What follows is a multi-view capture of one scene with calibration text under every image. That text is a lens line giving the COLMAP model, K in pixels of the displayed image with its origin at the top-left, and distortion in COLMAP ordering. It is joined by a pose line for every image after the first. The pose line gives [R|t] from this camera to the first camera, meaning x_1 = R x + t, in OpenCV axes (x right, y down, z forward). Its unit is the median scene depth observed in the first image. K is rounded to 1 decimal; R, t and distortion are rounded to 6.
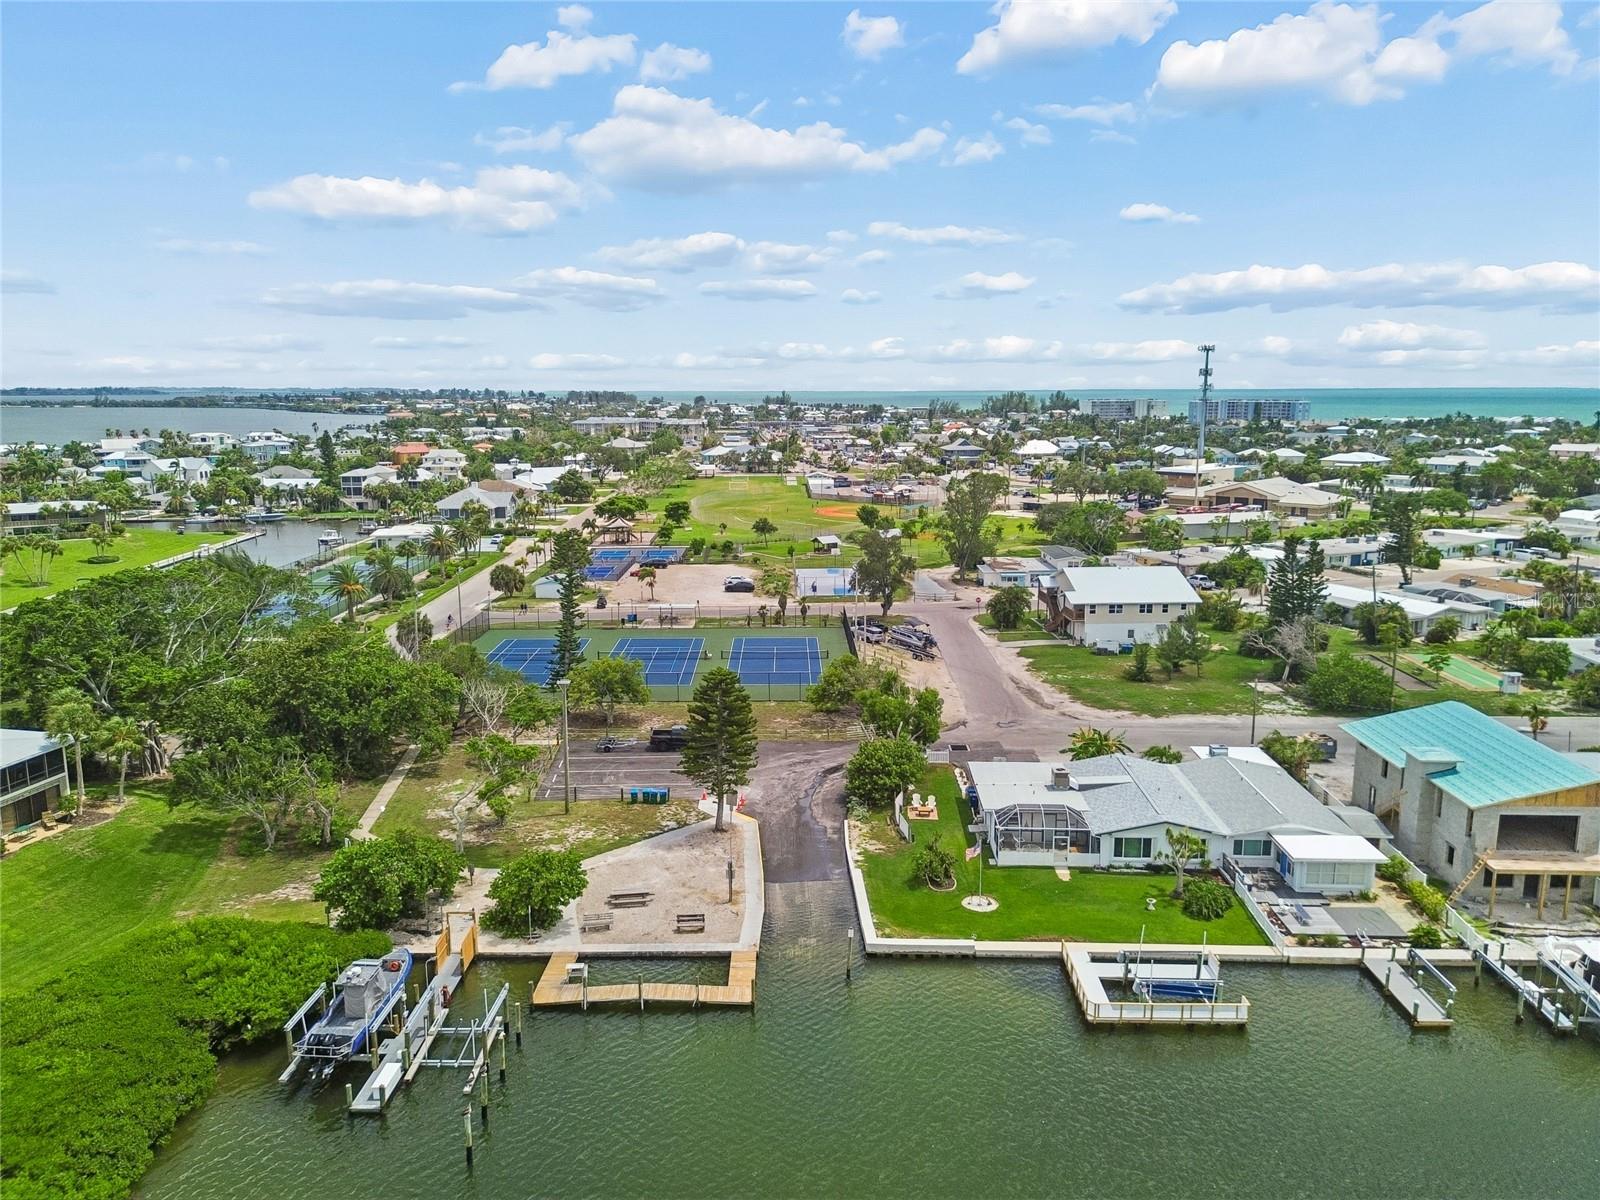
lens RADIAL K [[1095.5, 0, 798.6], [0, 1095.5, 598.6], [0, 0, 1]] dist [0.031627, -0.022386]
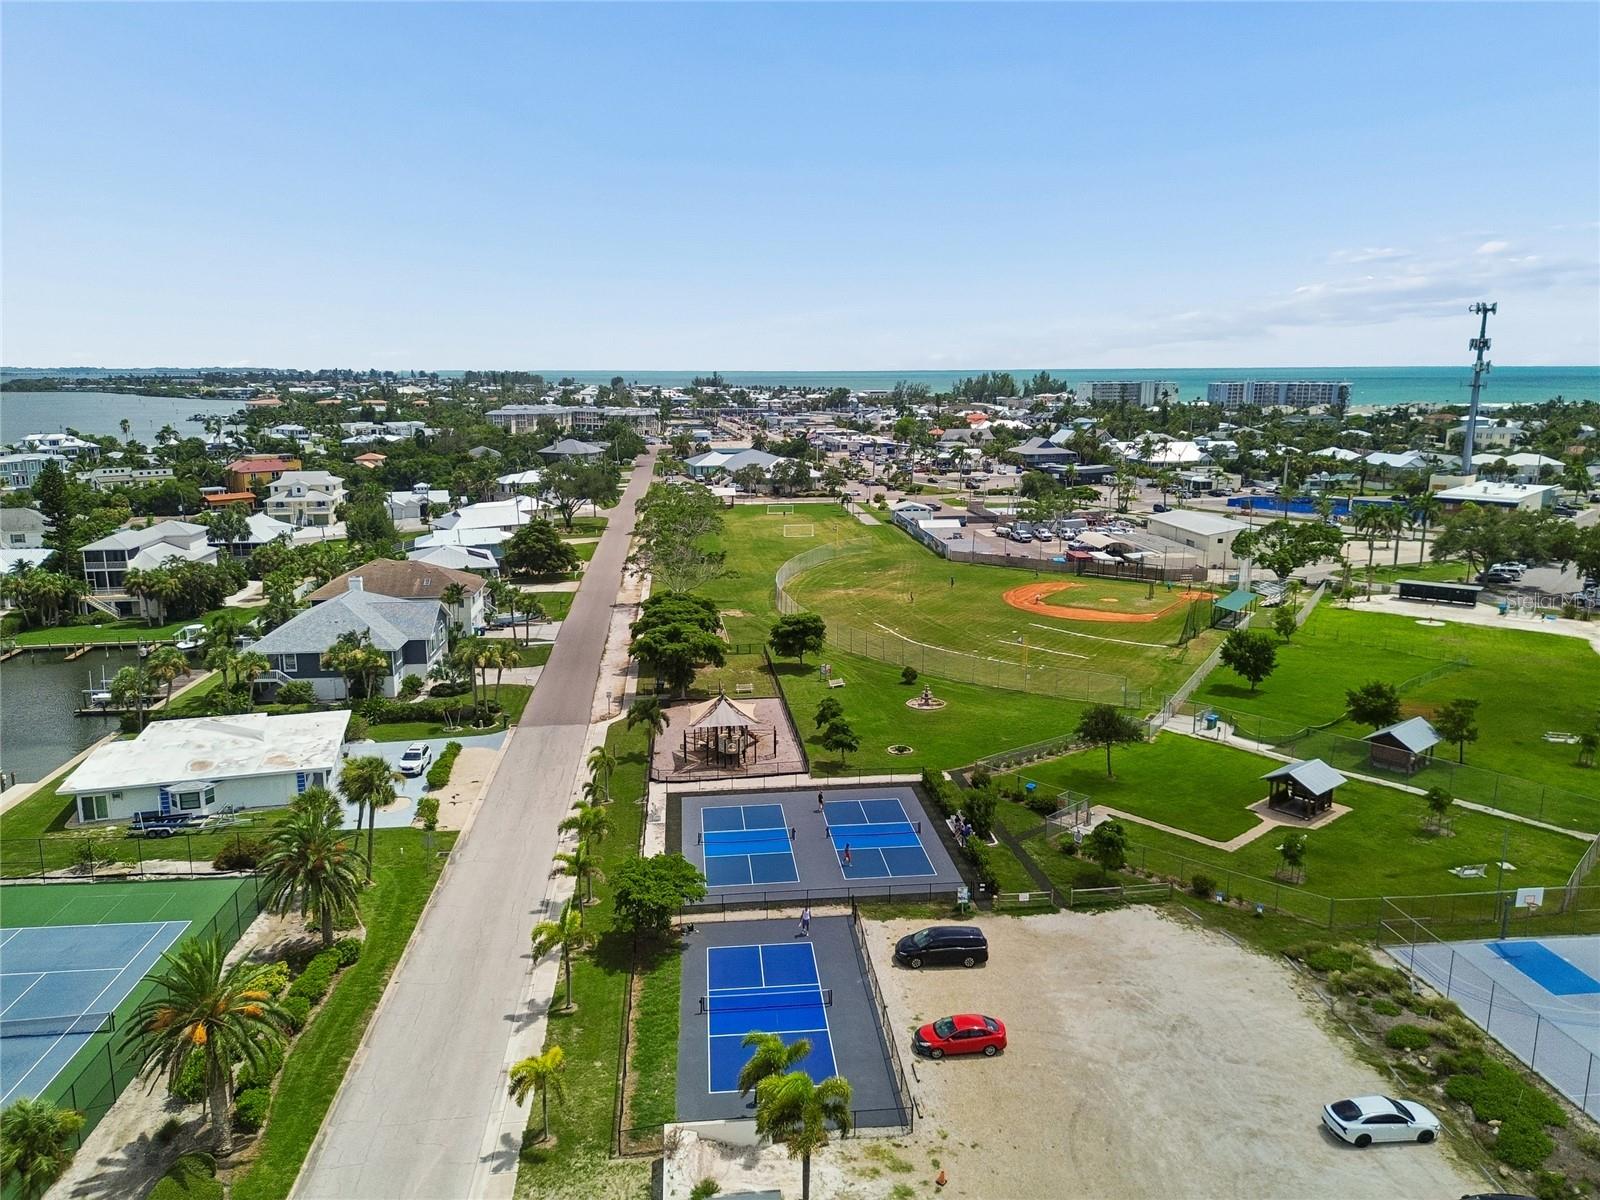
lens RADIAL K [[1095.5, 0, 756.7], [0, 1095.5, 574.5], [0, 0, 1]] dist [0.031627, -0.022386]
pose [[0.998243, -0.012638, 0.057895, -0.096124], [0.012811, 0.999914, -0.002626, -0.065175], [-0.057856, 0.003363, 0.998319, 0.331230]]
